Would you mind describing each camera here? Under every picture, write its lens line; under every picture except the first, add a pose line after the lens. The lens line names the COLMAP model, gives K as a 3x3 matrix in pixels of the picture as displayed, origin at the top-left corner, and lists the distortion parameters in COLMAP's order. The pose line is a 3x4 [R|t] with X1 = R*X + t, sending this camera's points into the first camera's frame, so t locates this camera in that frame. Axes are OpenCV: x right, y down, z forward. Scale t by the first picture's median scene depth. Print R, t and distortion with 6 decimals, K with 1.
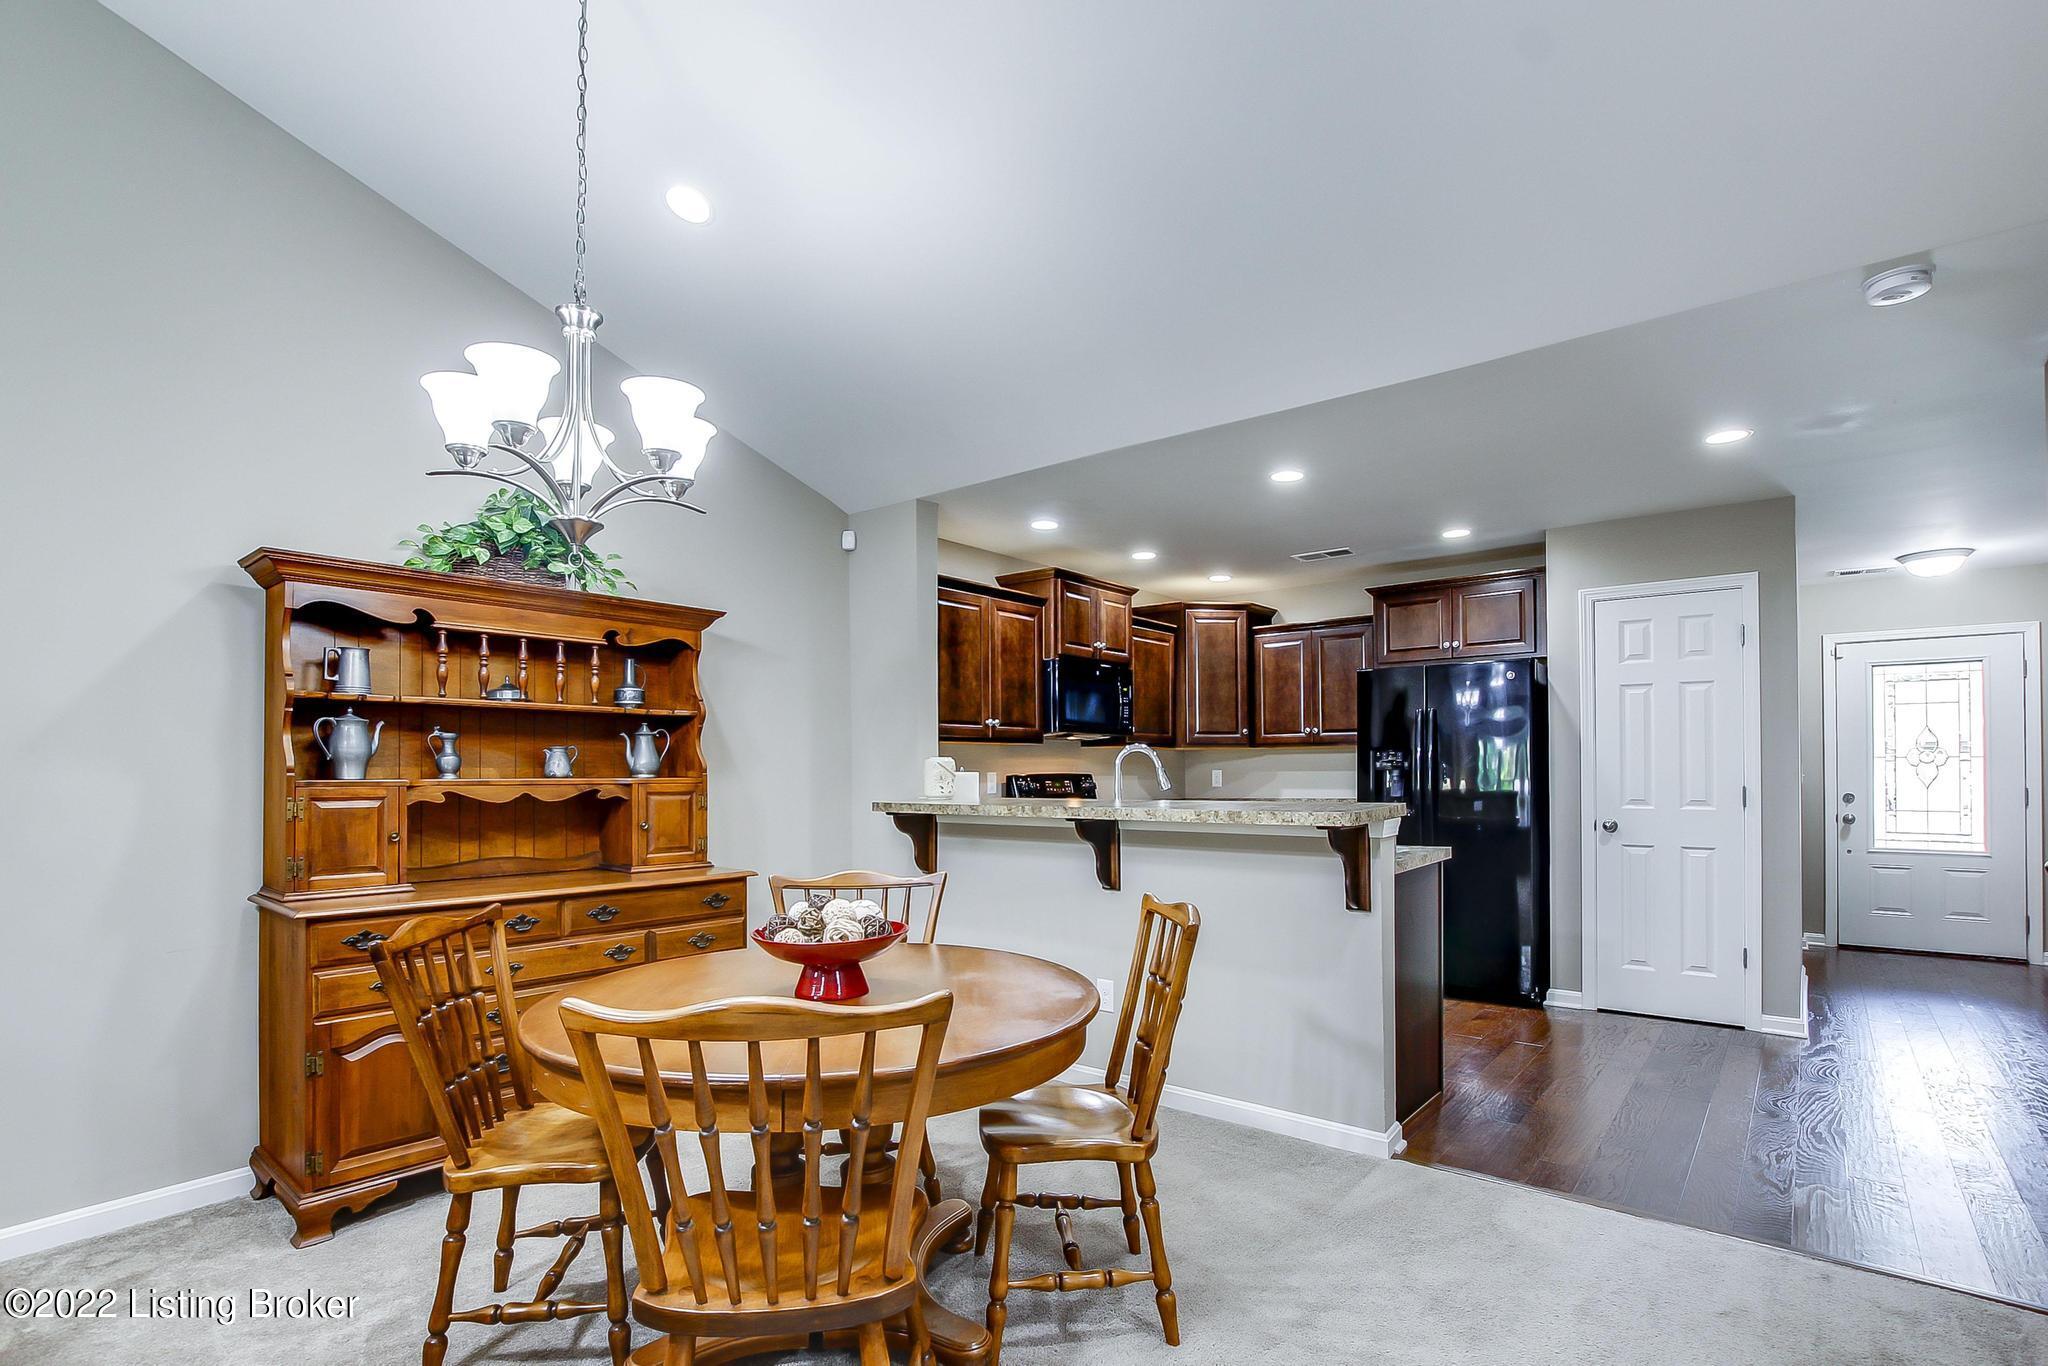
lens RADIAL K [[989.8, 0, 1024.0], [0, 989.8, 764.4], [0, 0, 1]] dist [0.000751, 0.000490]
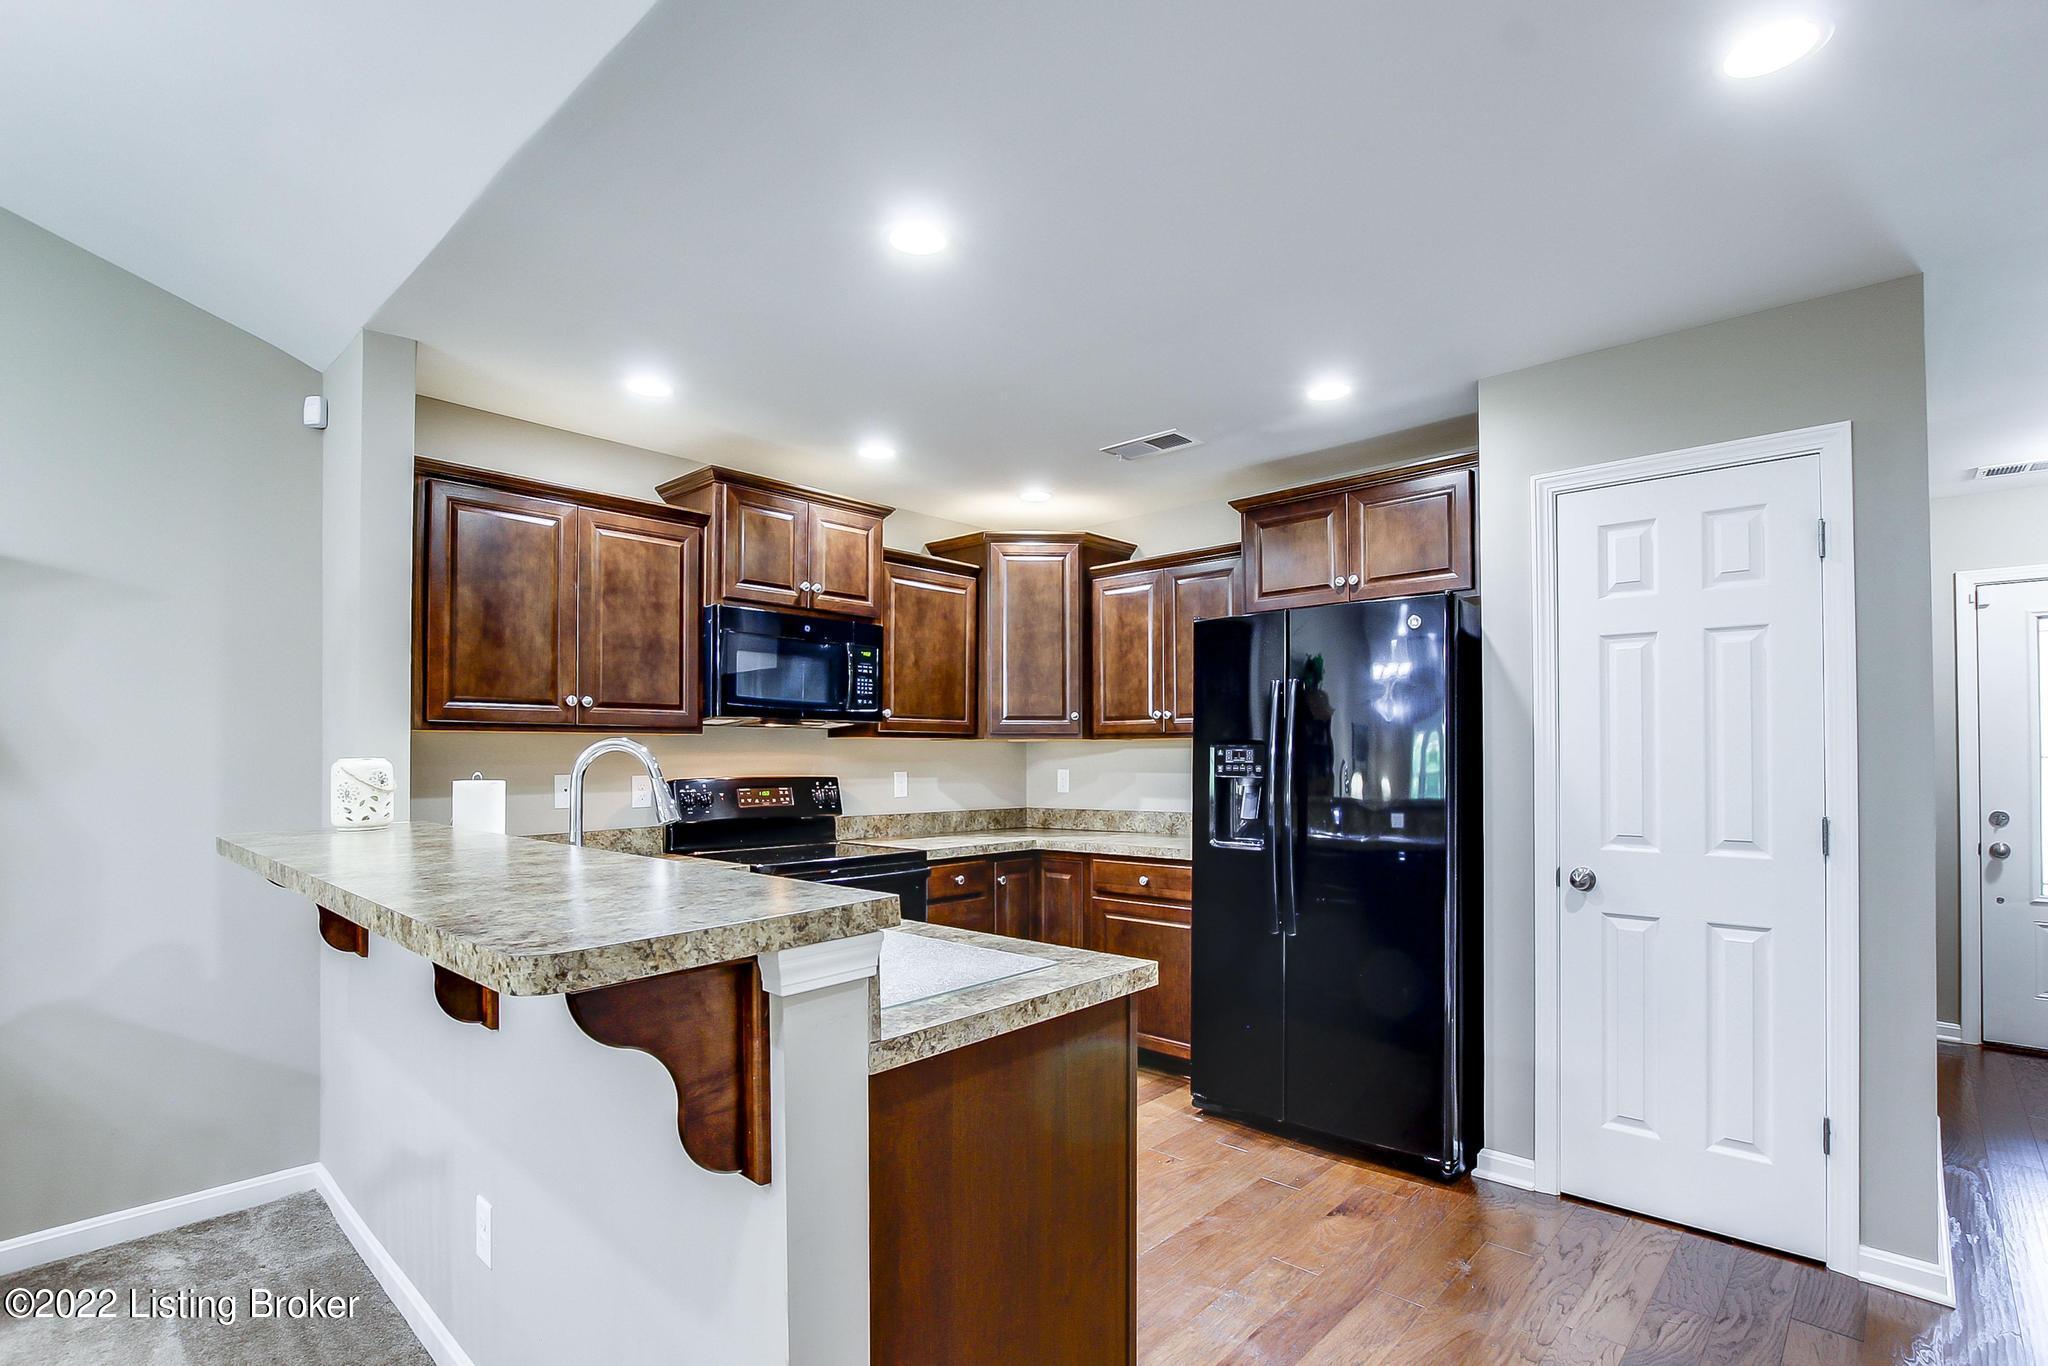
lens RADIAL K [[959.4, 0, 1024.7], [0, 959.4, 742.5], [0, 0, 1]] dist [-0.019256, 0.008351]
pose [[0.996778, 0.003135, -0.080151, 0.271136], [-0.003774, 0.999962, -0.007832, -0.010686], [0.080124, 0.008109, 0.996752, 0.364348]]
